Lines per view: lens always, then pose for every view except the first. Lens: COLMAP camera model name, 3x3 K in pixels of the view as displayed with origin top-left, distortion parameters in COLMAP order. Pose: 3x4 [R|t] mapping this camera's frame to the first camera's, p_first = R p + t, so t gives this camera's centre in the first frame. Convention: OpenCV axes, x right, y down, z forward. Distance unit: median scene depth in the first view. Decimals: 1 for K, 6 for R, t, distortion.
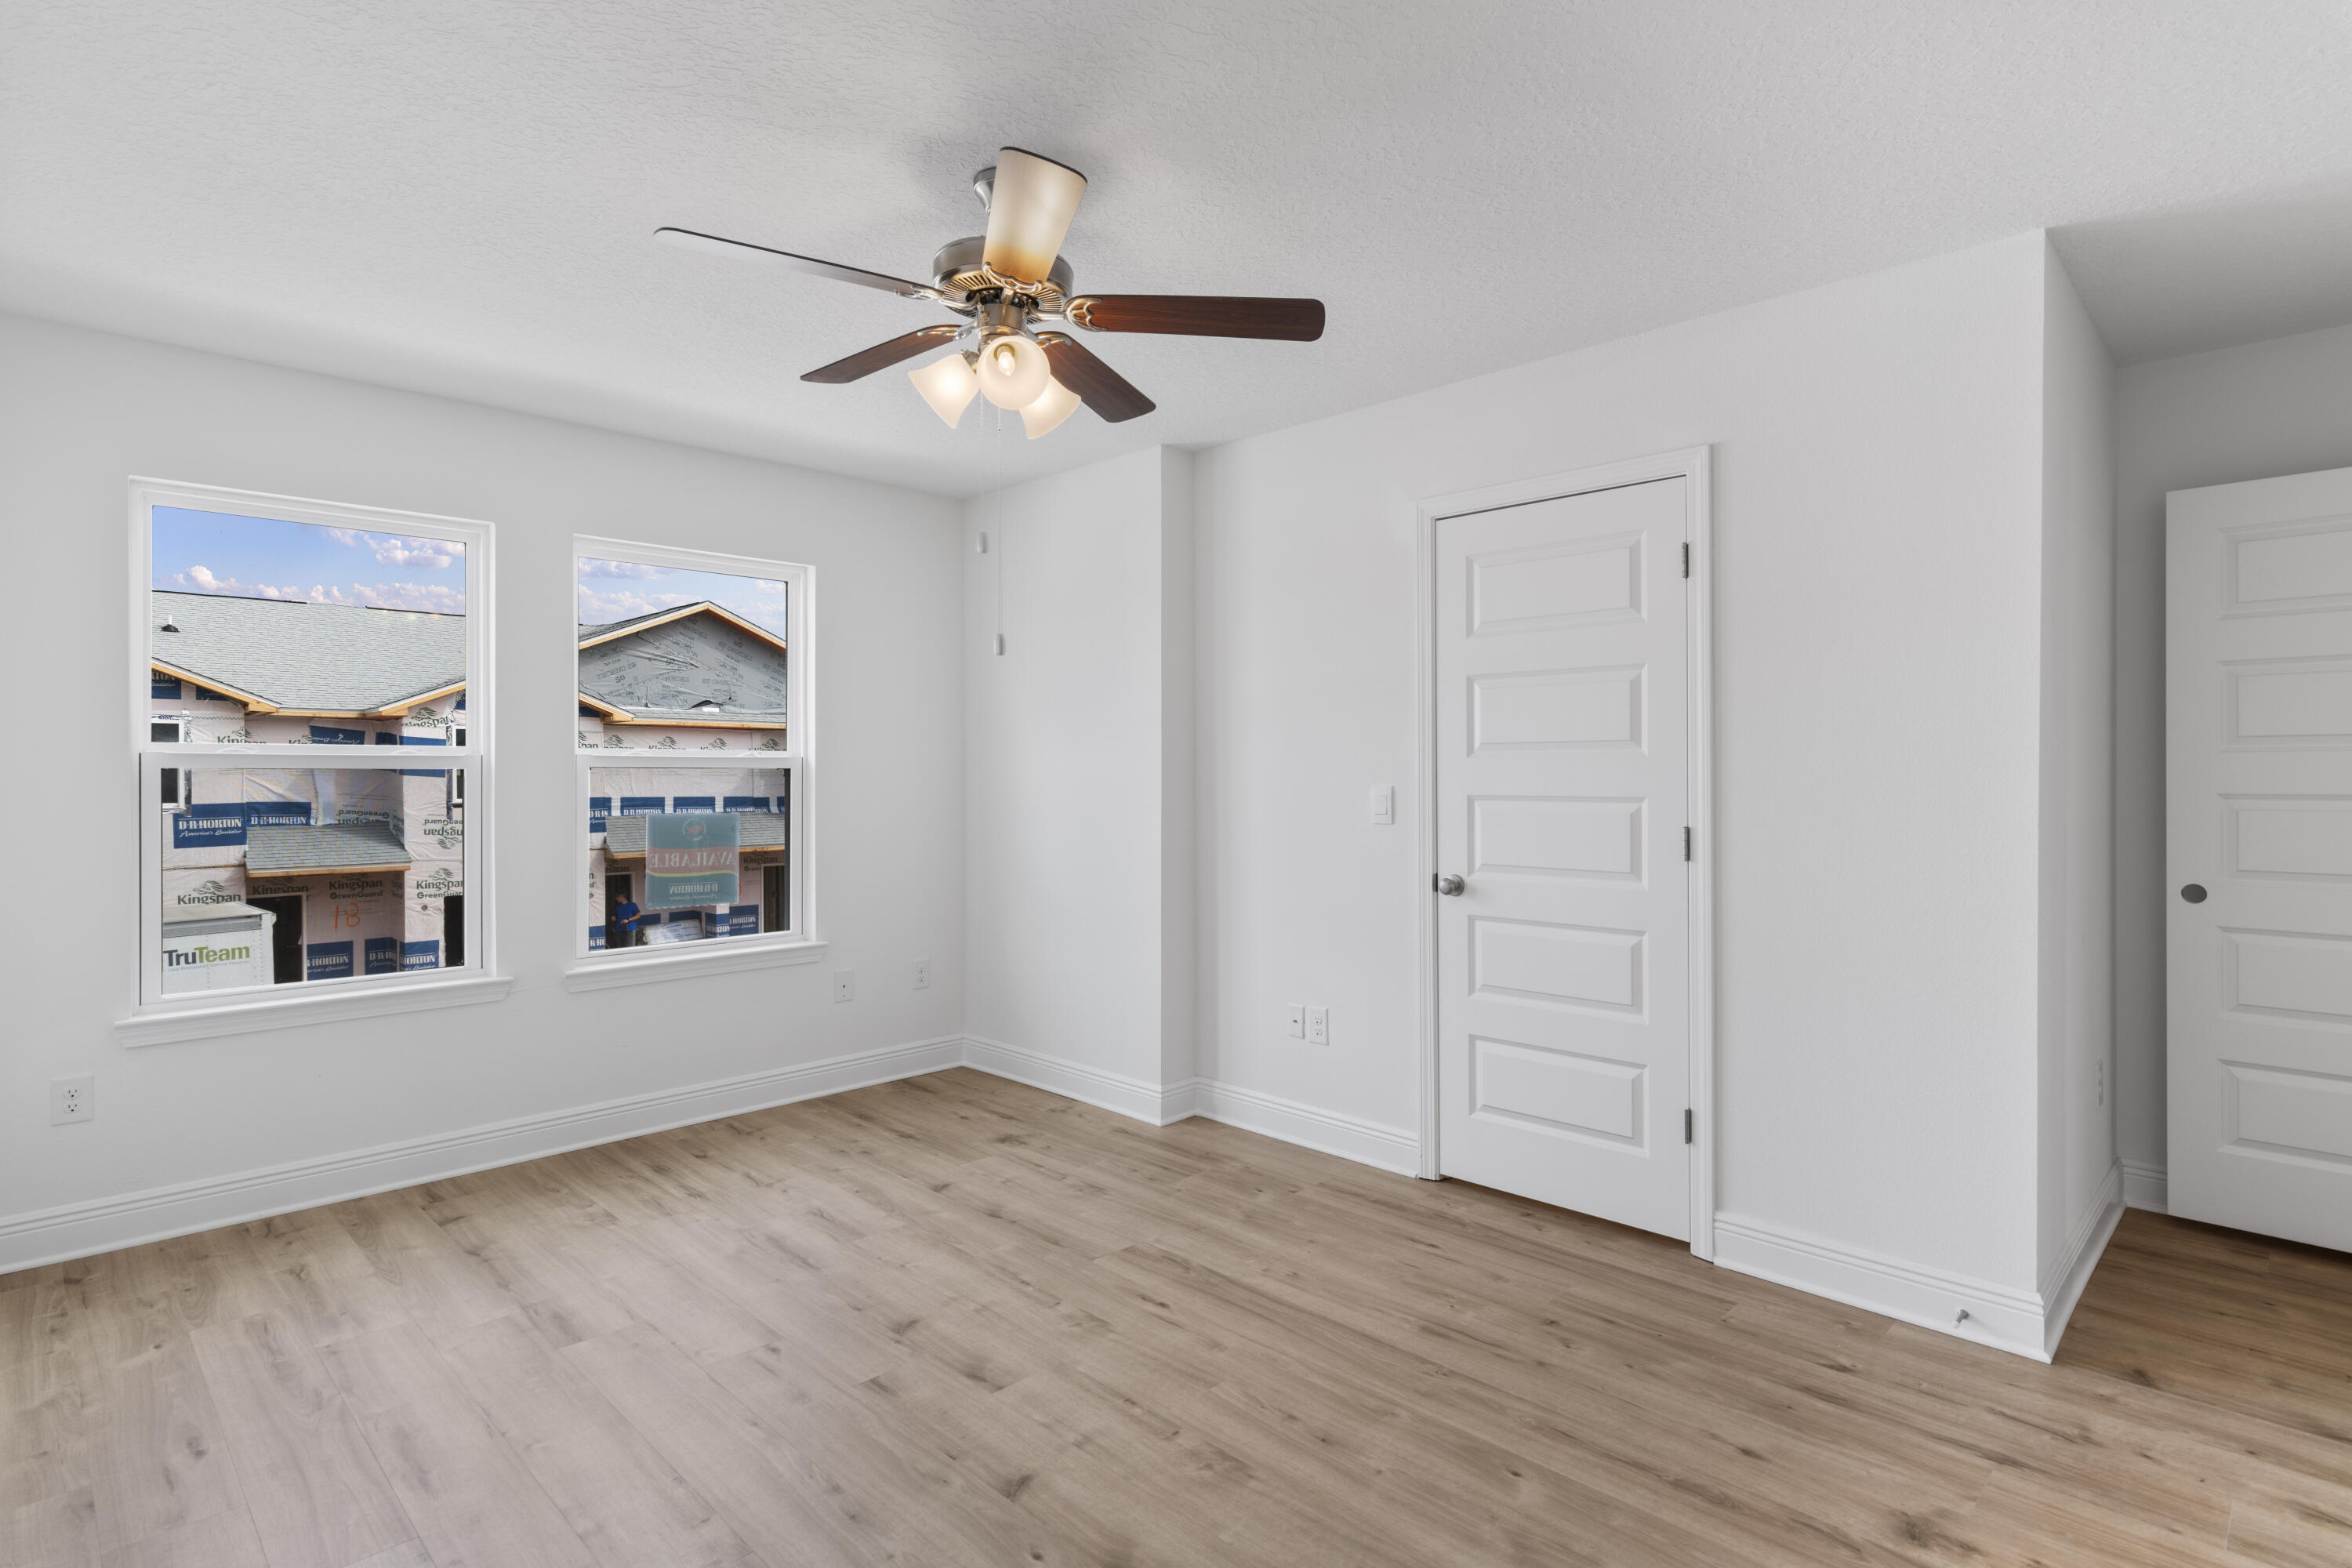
lens RADIAL K [[1175.3, 0, 1152.5], [0, 1175.3, 754.1], [0, 0, 1]] dist [0.003235, 0.000240]
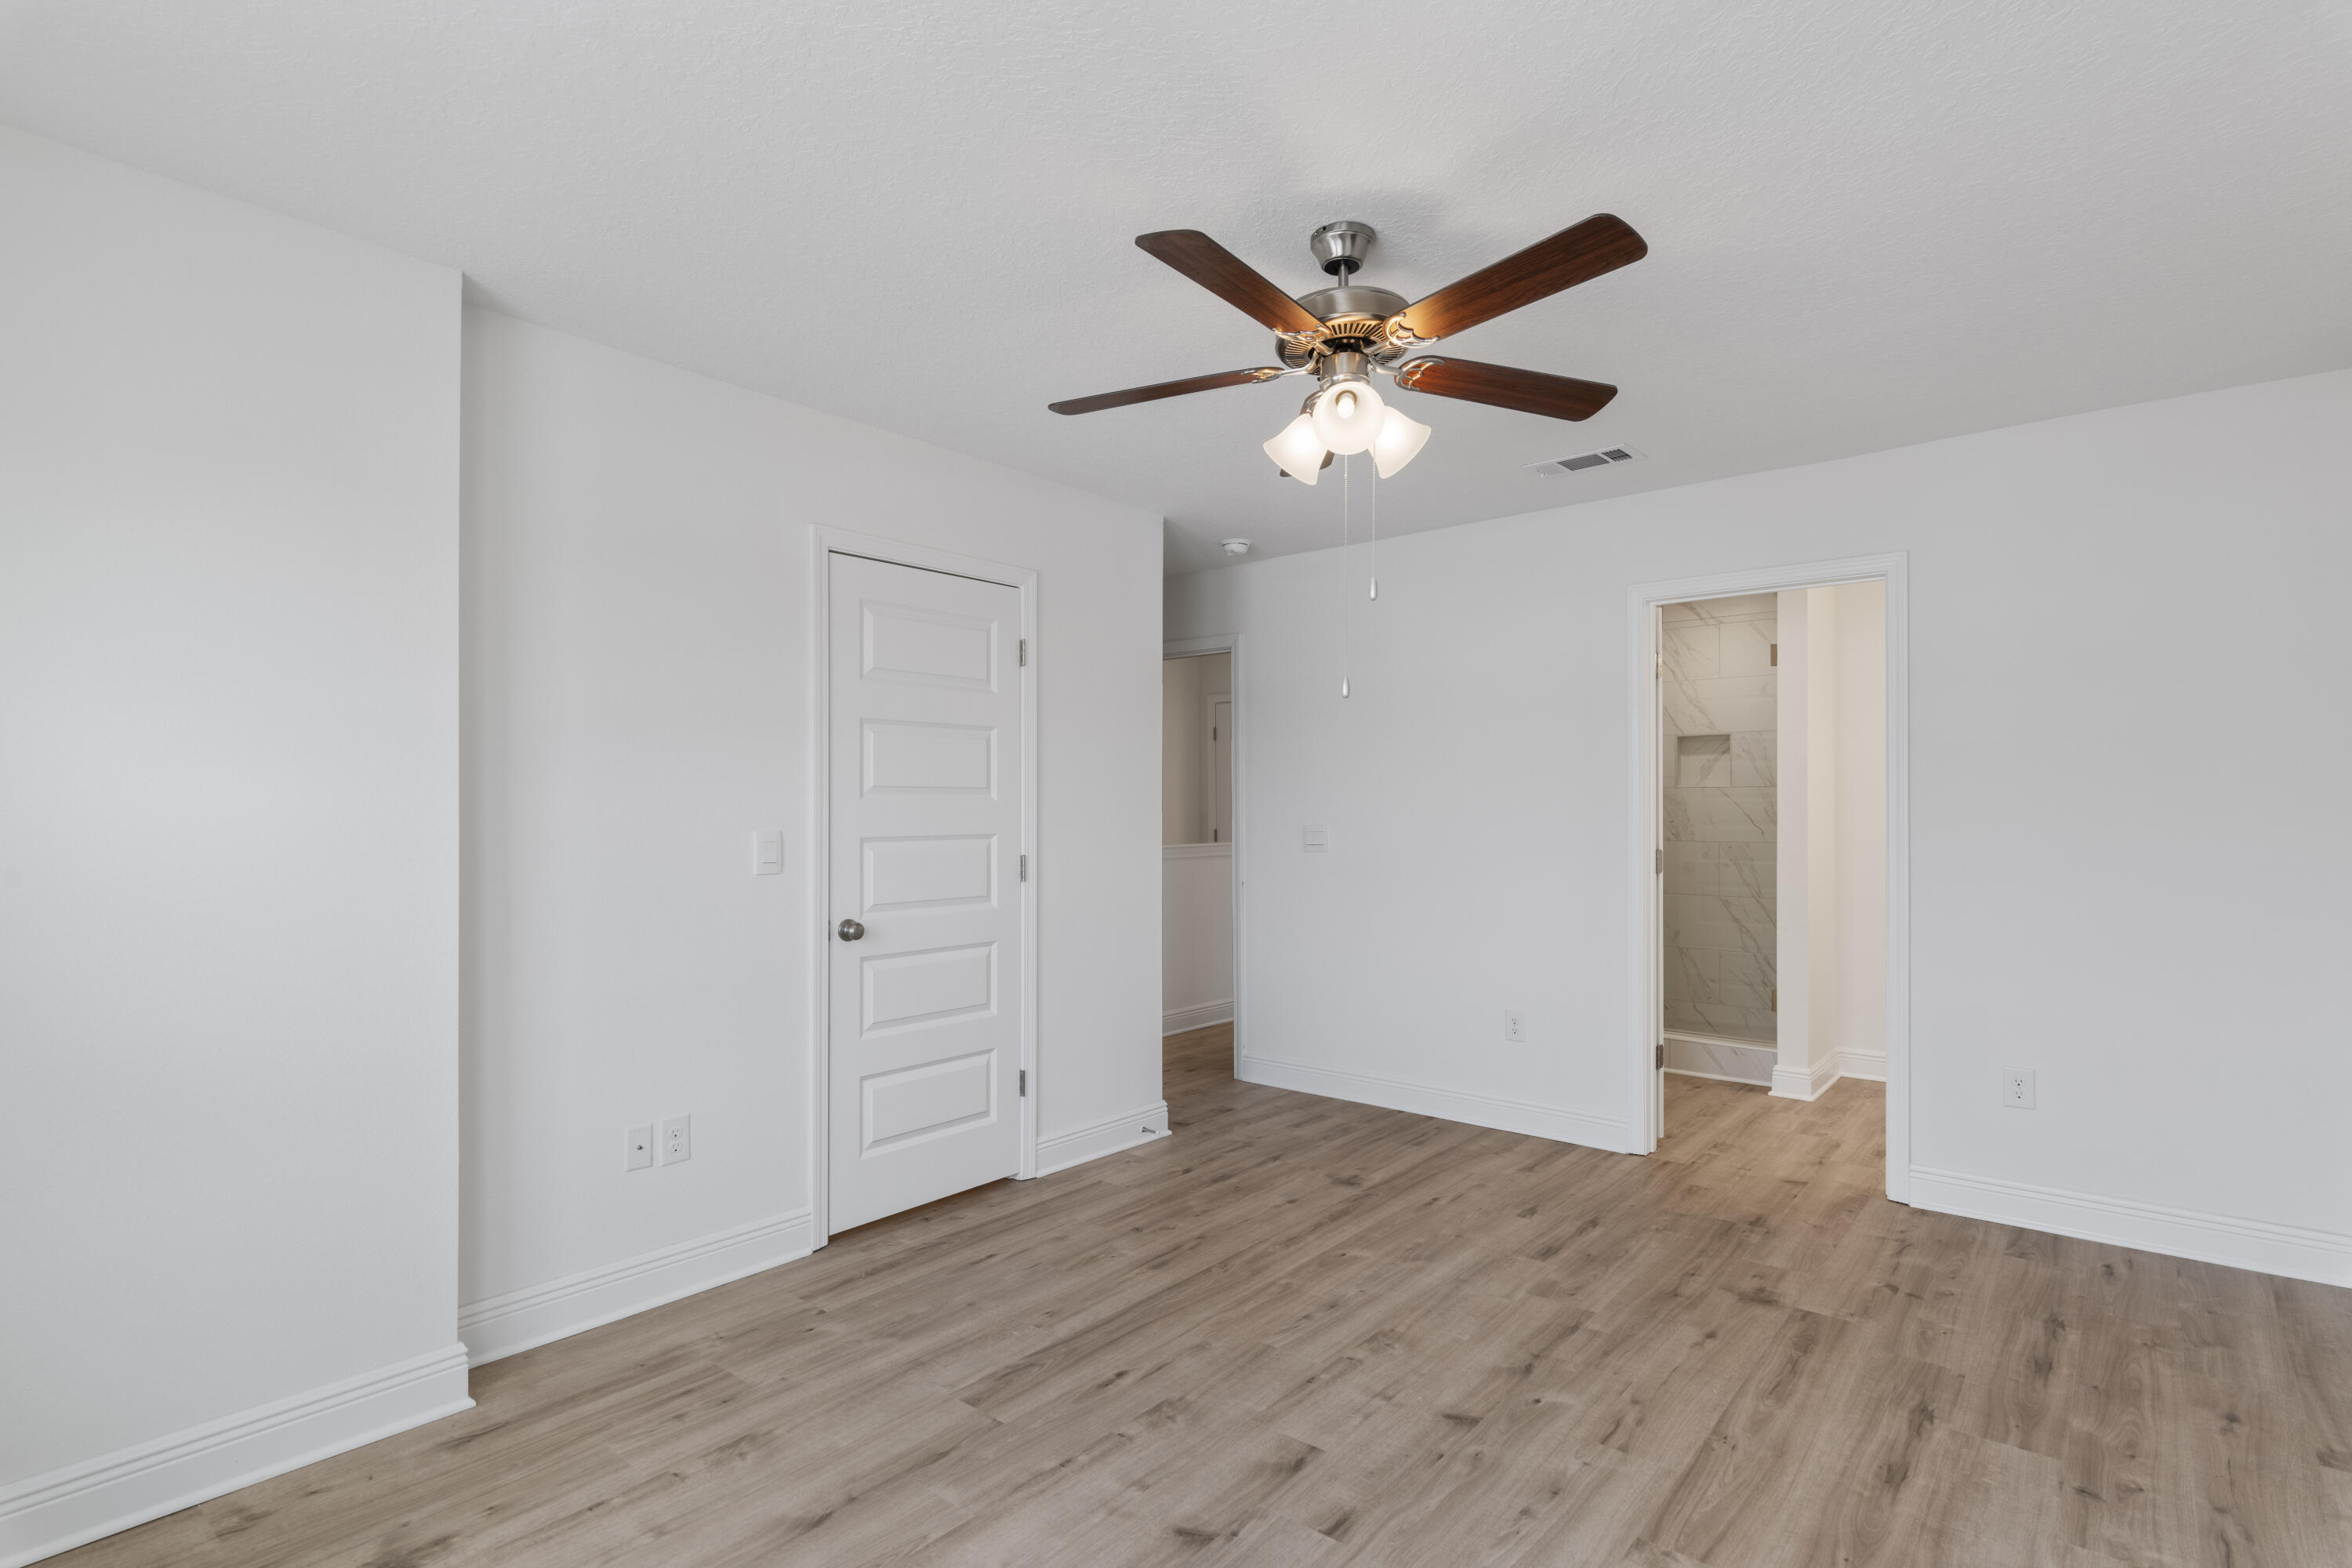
lens RADIAL K [[1164.7, 0, 1176.0], [0, 1164.7, 784.0], [0, 0, 1]] dist [0.000170, 0.000224]
pose [[-0.107374, 0.025585, 0.993889, -0.783792], [-0.010186, 0.999588, -0.026832, 0.014370], [-0.994167, -0.013004, -0.107069, 0.884199]]
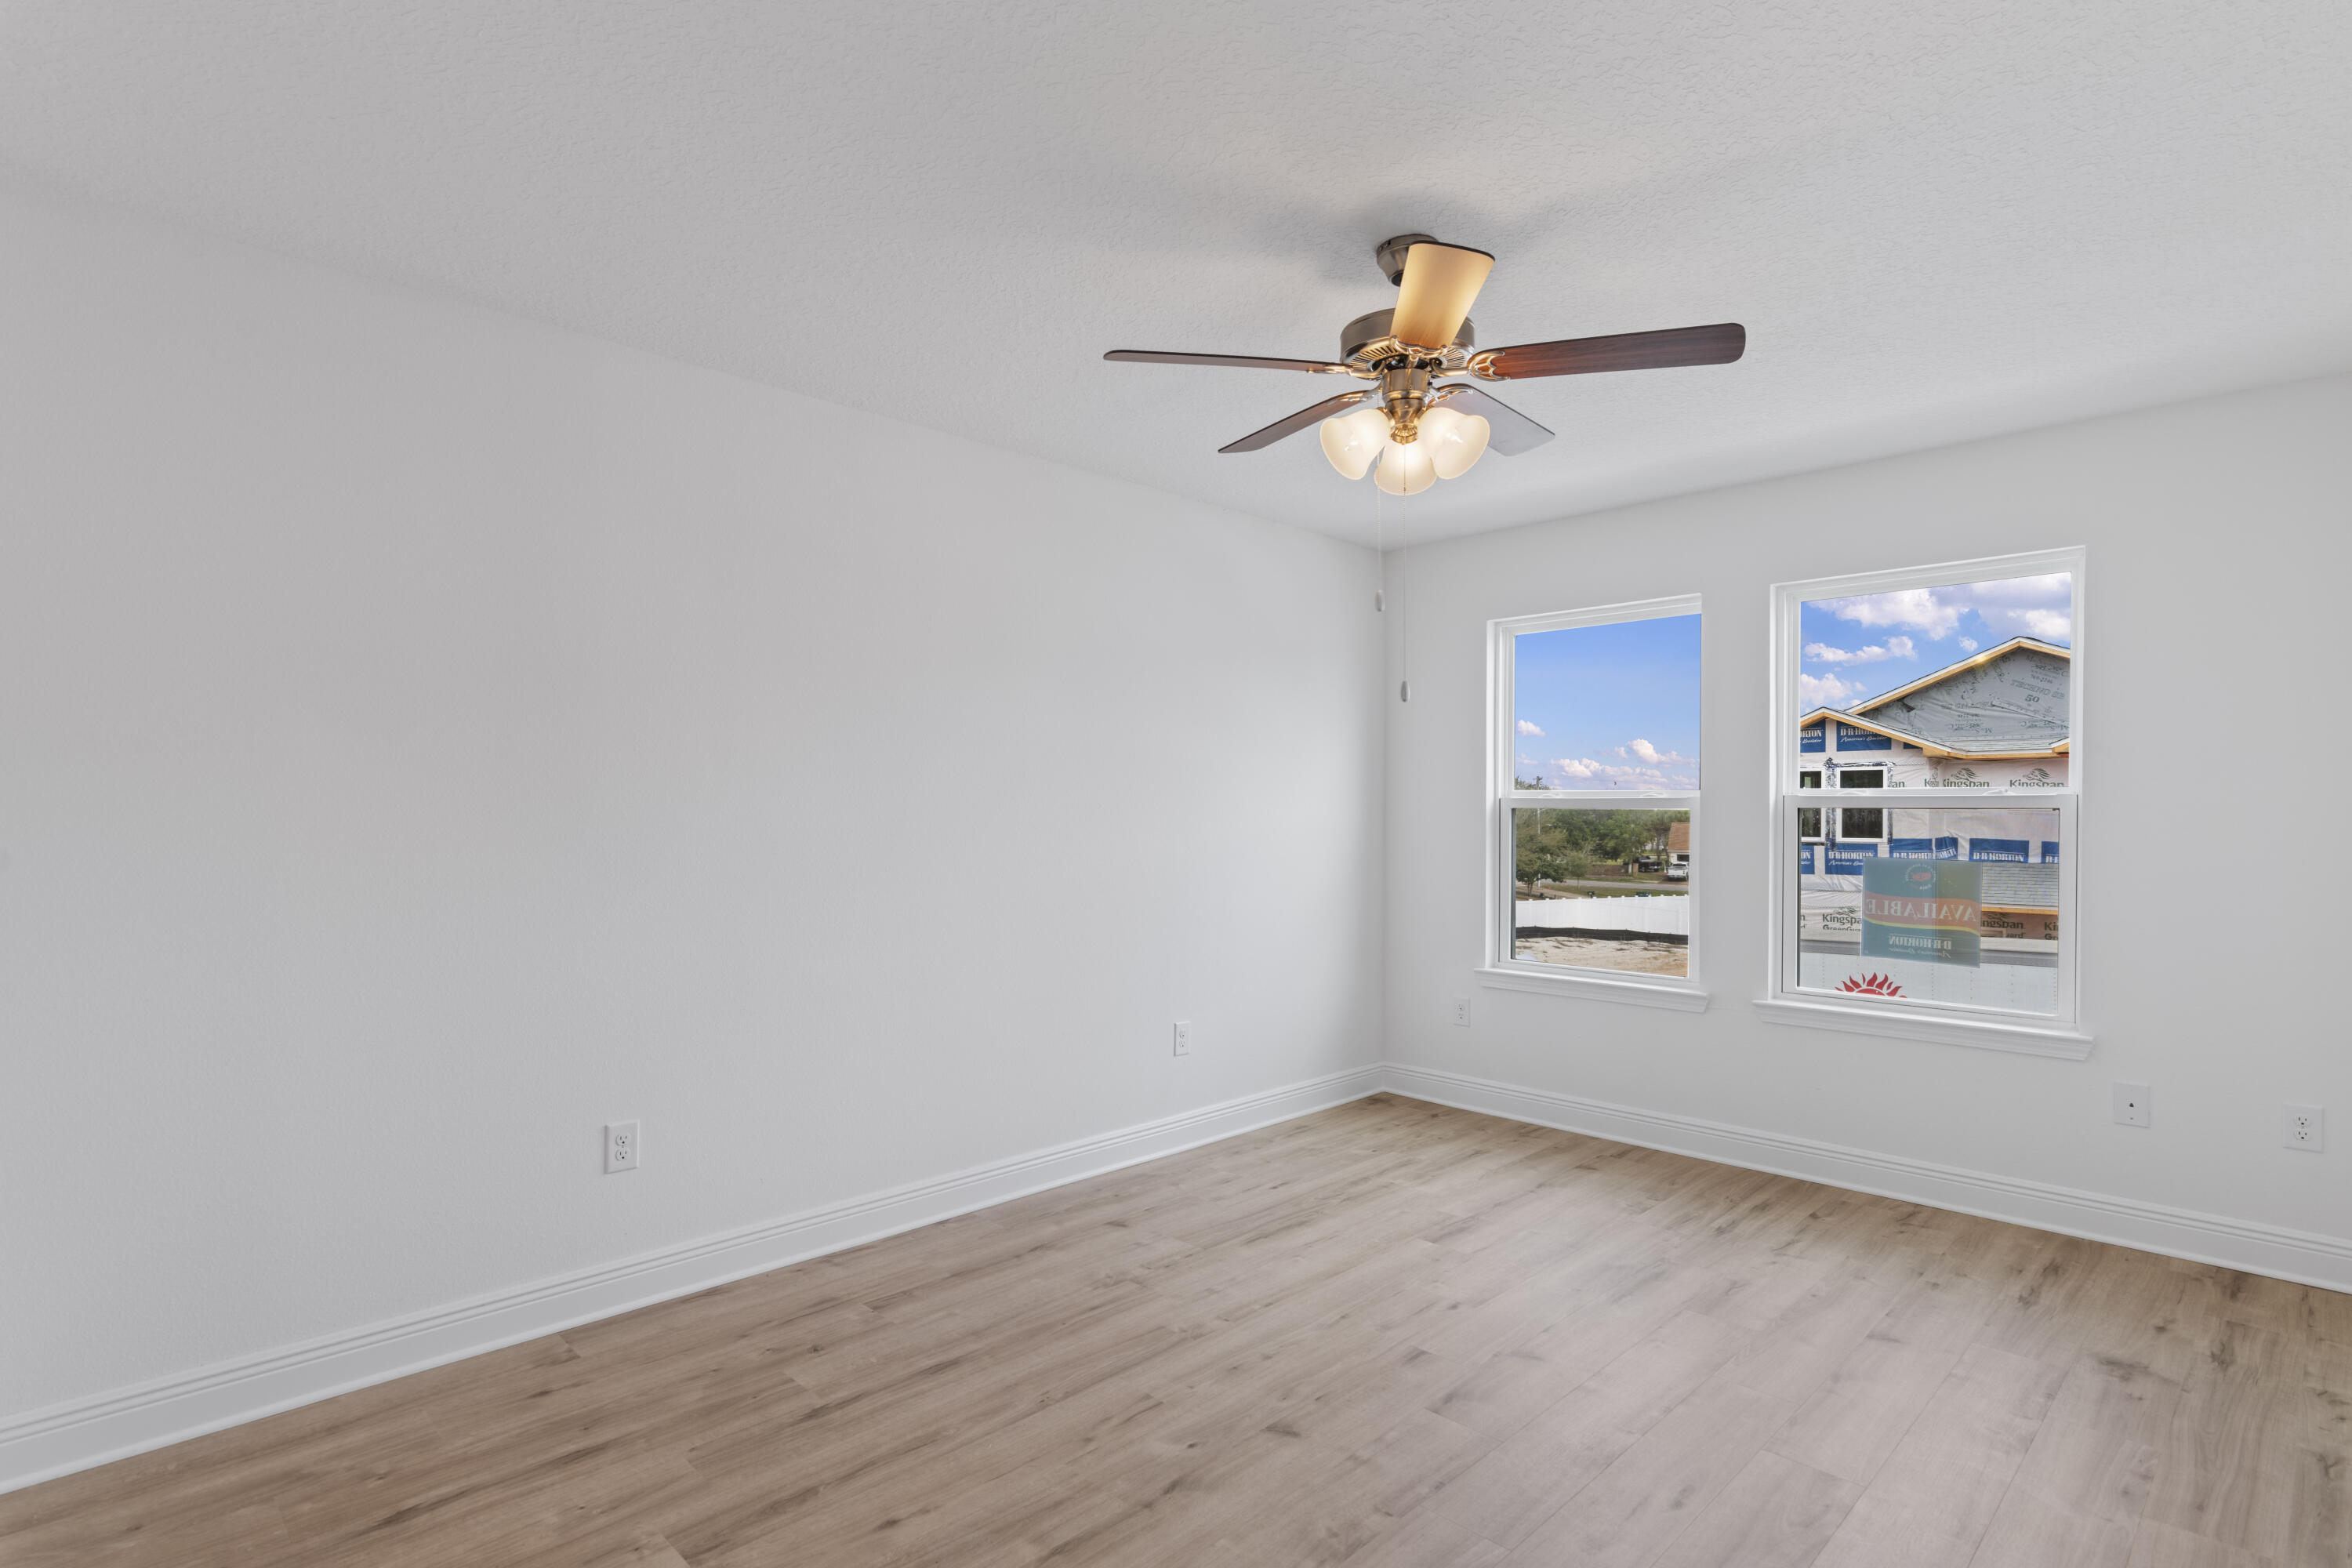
lens RADIAL K [[1155.4, 0, 1177.2], [0, 1155.4, 794.8], [0, 0, 1]] dist [0.000970, -0.000076]
pose [[0.010476, -0.010678, -0.999888, 0.638859], [0.011049, 0.999883, -0.010562, 0.006235], [0.999884, -0.010937, 0.010593, 0.556719]]
